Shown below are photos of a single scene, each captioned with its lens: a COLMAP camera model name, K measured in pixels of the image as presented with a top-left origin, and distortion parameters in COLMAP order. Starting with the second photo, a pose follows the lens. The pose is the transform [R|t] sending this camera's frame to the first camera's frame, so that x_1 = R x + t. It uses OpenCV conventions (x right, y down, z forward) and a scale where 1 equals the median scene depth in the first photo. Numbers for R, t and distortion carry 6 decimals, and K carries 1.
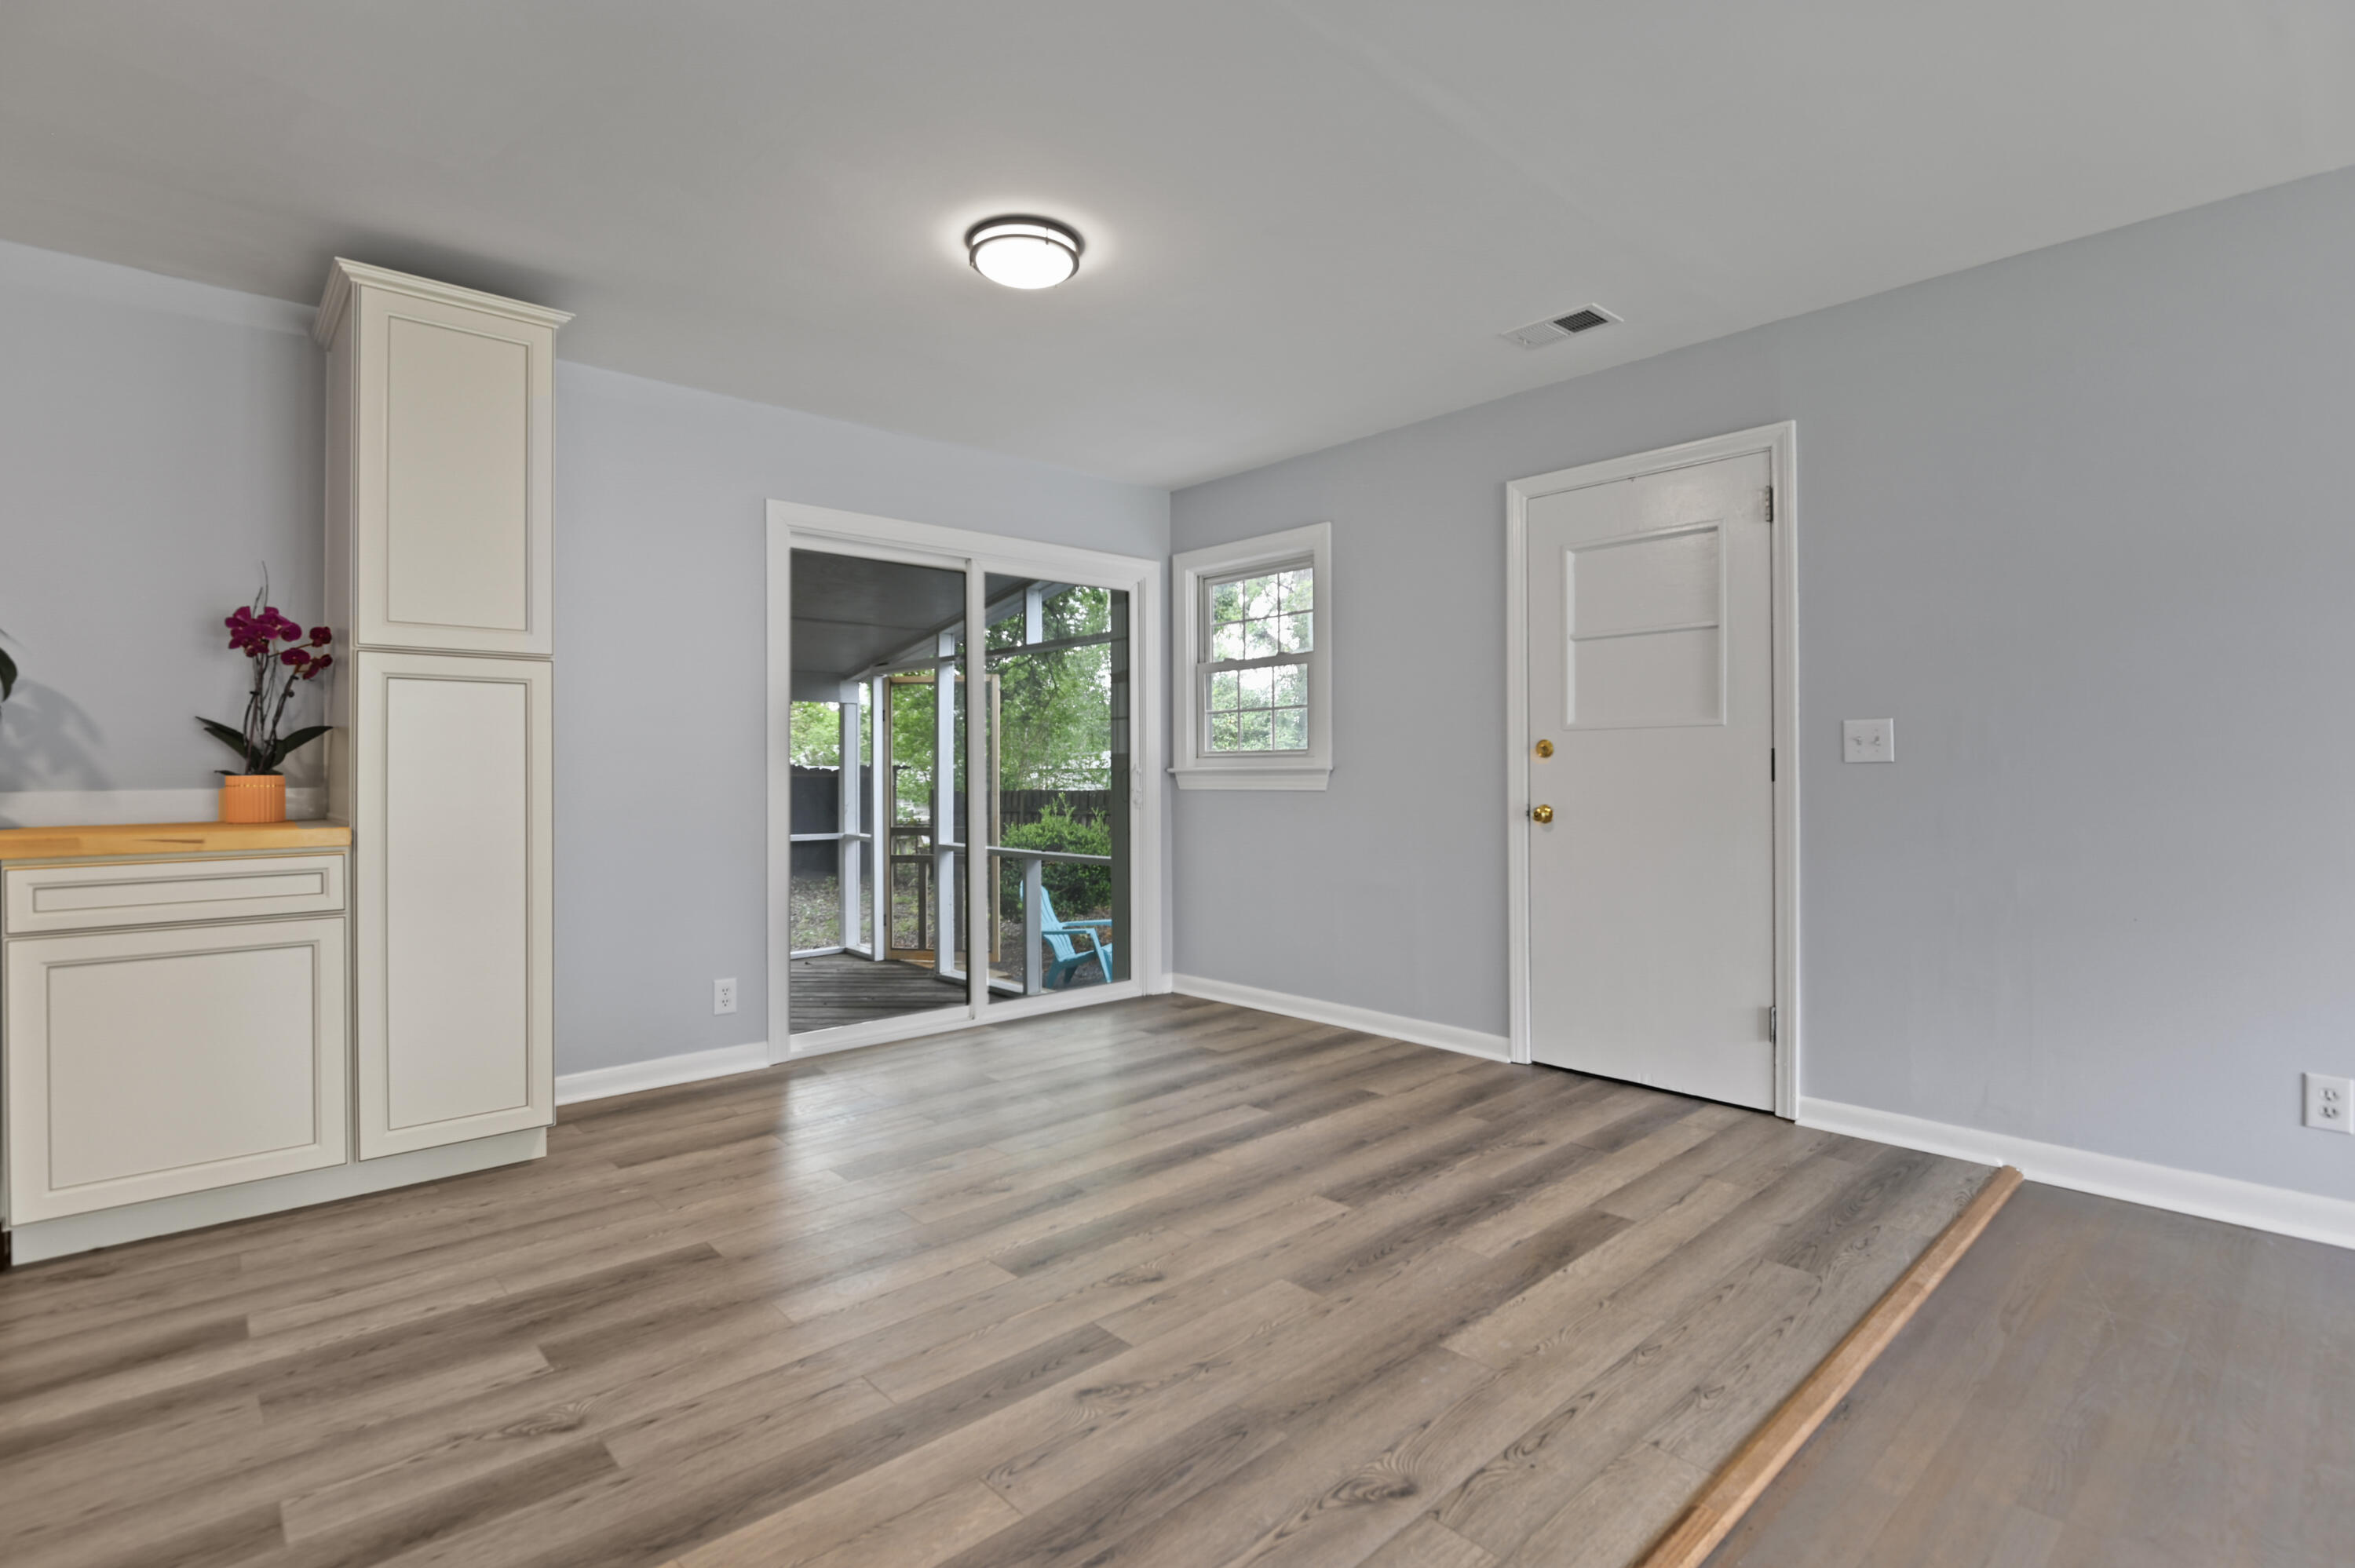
lens RADIAL K [[1108.2, 0, 1177.6], [0, 1108.2, 777.3], [0, 0, 1]] dist [-0.012317, -0.000930]
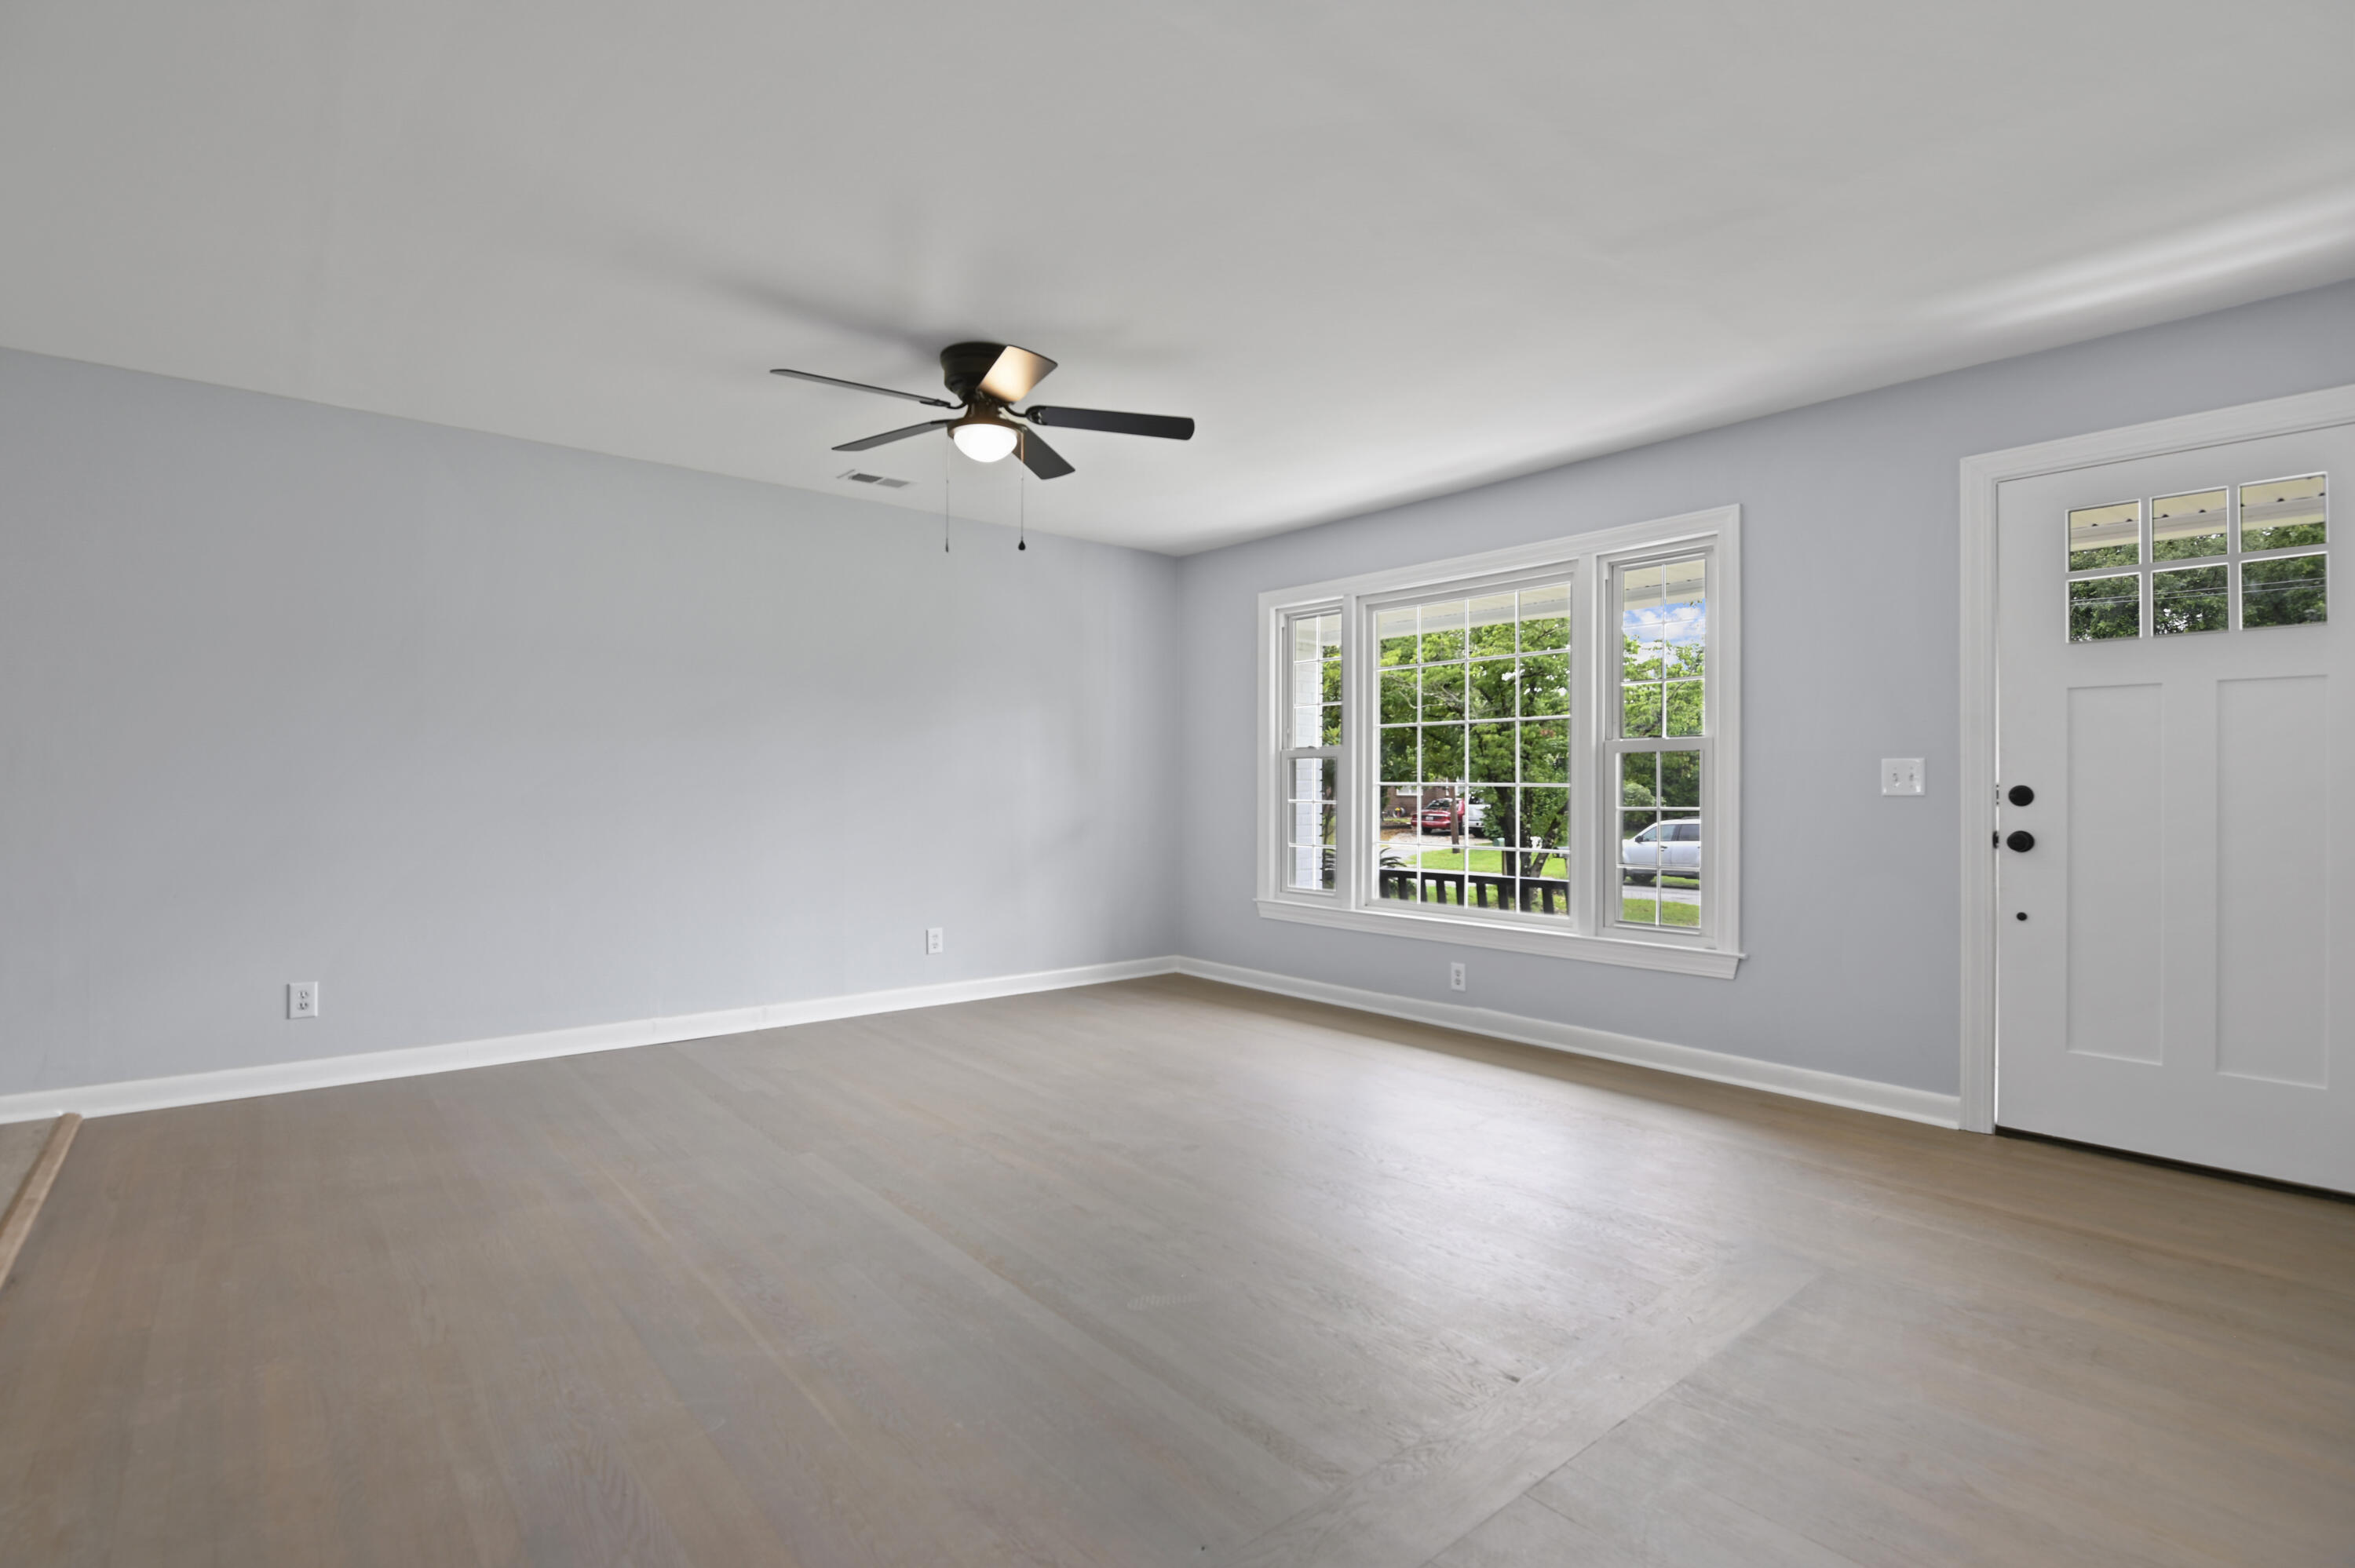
lens RADIAL K [[1108.2, 0, 1177.6], [0, 1108.2, 777.3], [0, 0, 1]] dist [-0.012317, -0.000930]
pose [[0.047132, 0.009833, 0.998840, -0.395424], [-0.002249, 0.999950, -0.009738, -0.006488], [-0.998886, -0.001787, 0.047152, -0.279153]]
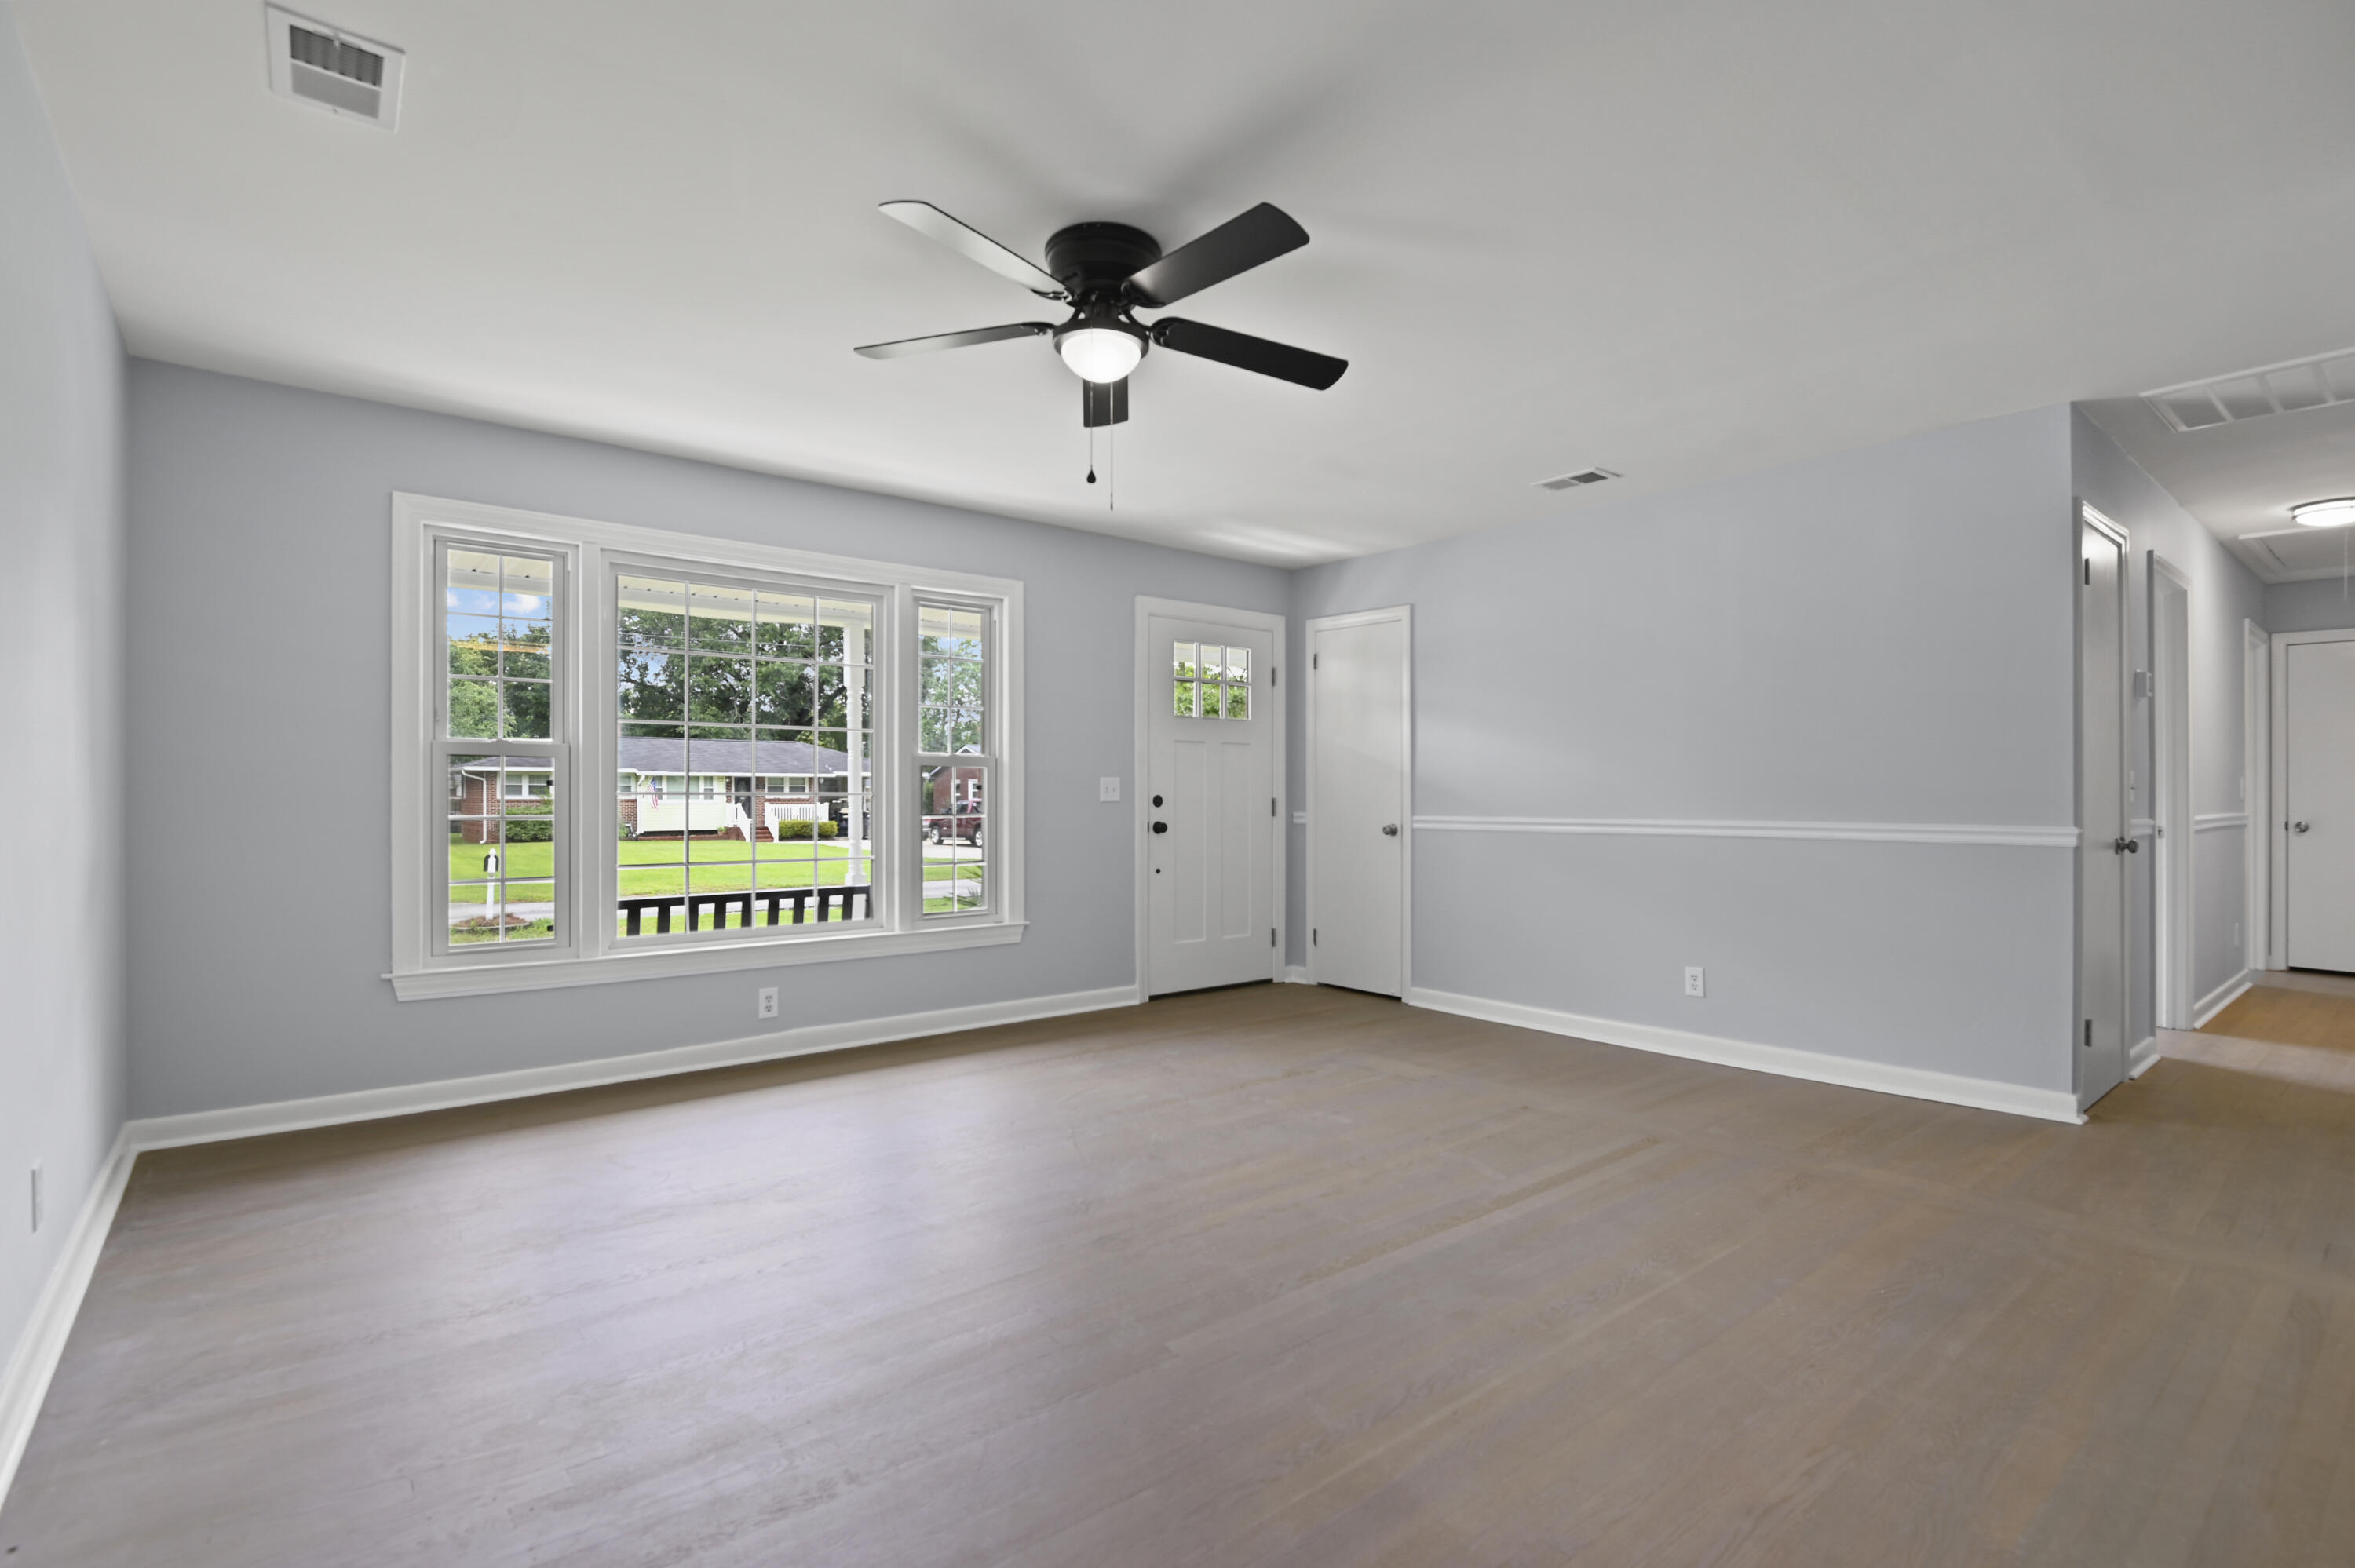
lens RADIAL K [[1105.9, 0, 1172.8], [0, 1105.9, 795.0], [0, 0, 1]] dist [-0.022125, -0.000185]
pose [[-0.998228, 0.002510, 0.059457, 0.751513], [0.002461, 0.999997, -0.000884, -0.009723], [-0.059459, -0.000736, -0.998230, 0.994645]]
